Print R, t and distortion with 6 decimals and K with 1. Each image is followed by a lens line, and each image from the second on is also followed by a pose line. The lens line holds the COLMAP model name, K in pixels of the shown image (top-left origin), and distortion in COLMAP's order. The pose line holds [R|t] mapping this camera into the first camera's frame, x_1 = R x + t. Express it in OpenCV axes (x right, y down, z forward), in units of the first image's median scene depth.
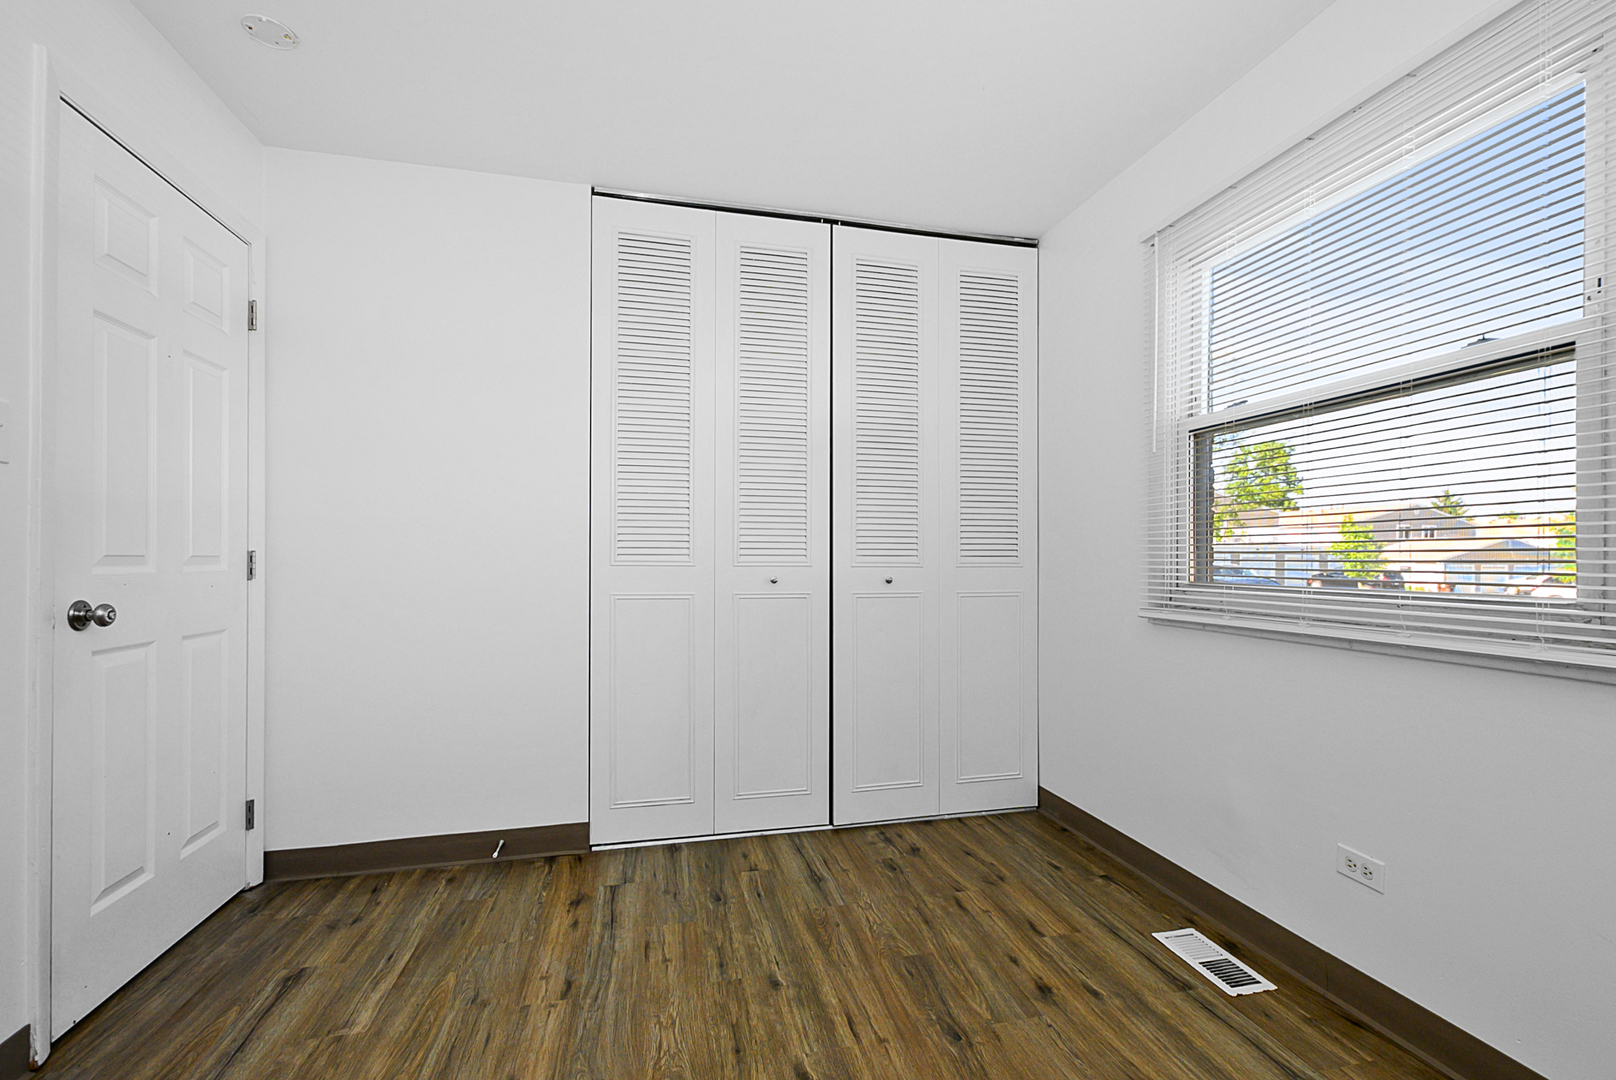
lens RADIAL K [[712.0, 0, 822.5], [0, 712.0, 555.2], [0, 0, 1]] dist [0.002300, -0.000450]
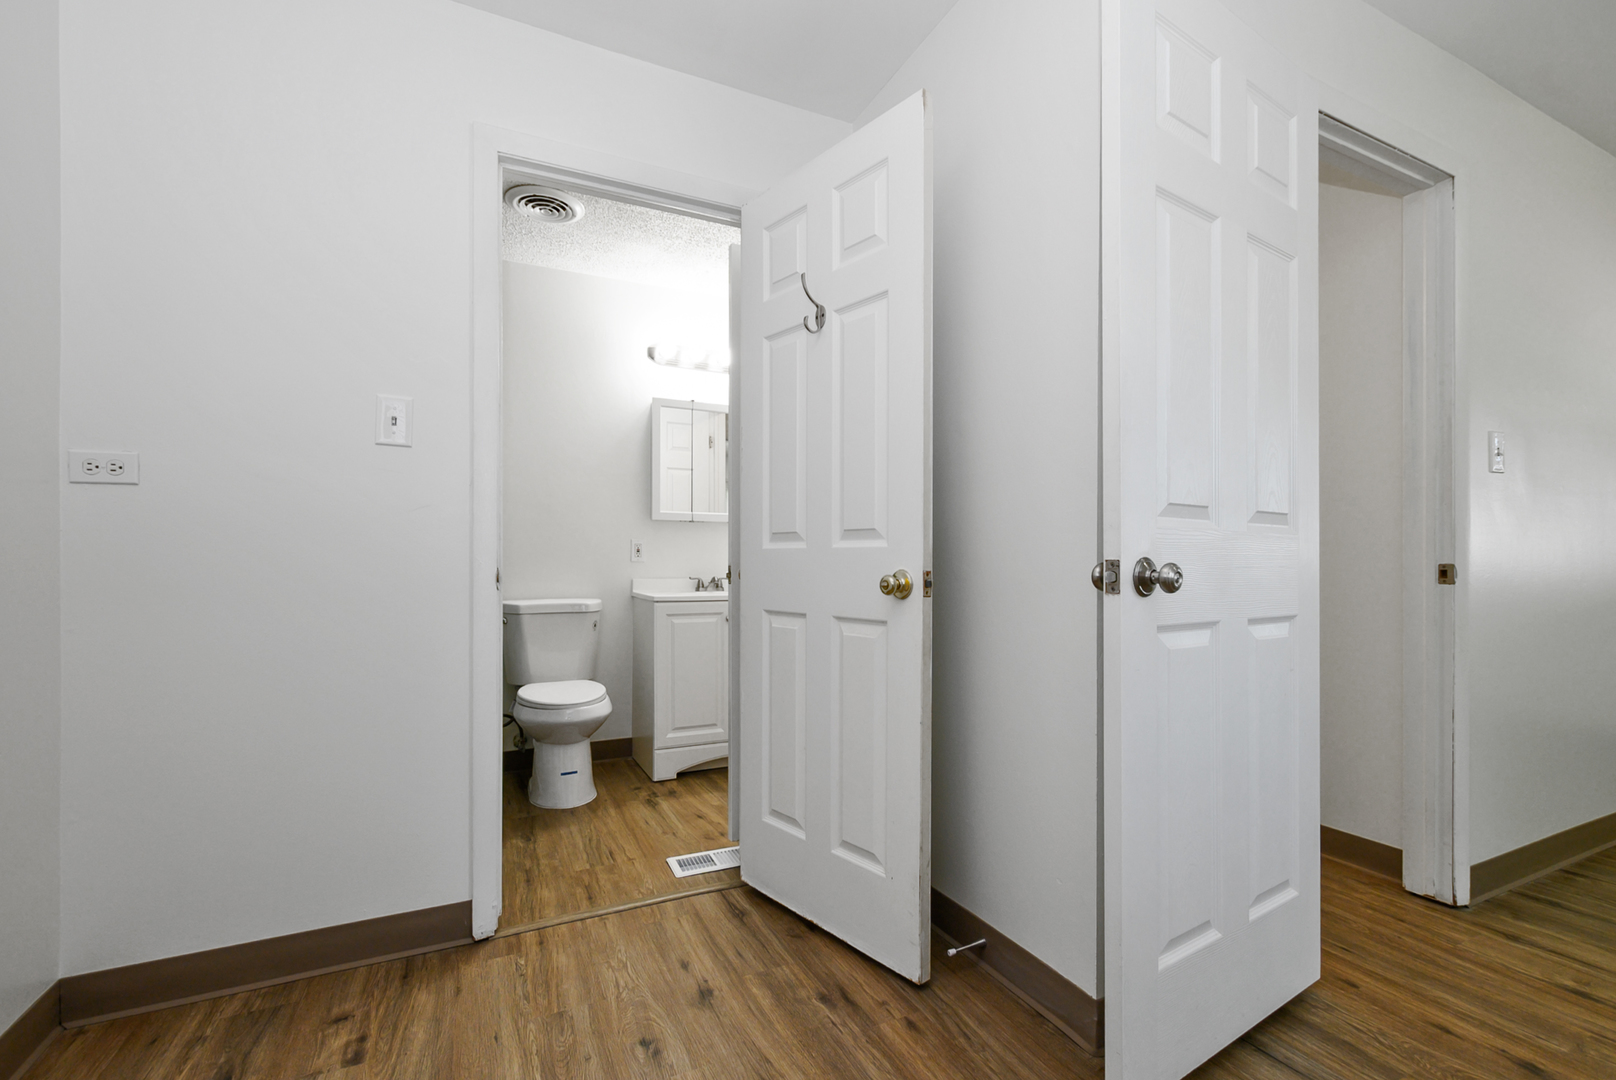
lens RADIAL K [[712.0, 0, 822.5], [0, 712.0, 555.2], [0, 0, 1]] dist [0.002300, -0.000450]
pose [[0.339897, -0.005010, -0.940449, -0.448450], [0.001574, 0.999987, -0.004758, 0.064446], [0.940461, 0.000137, 0.339900, 0.423214]]
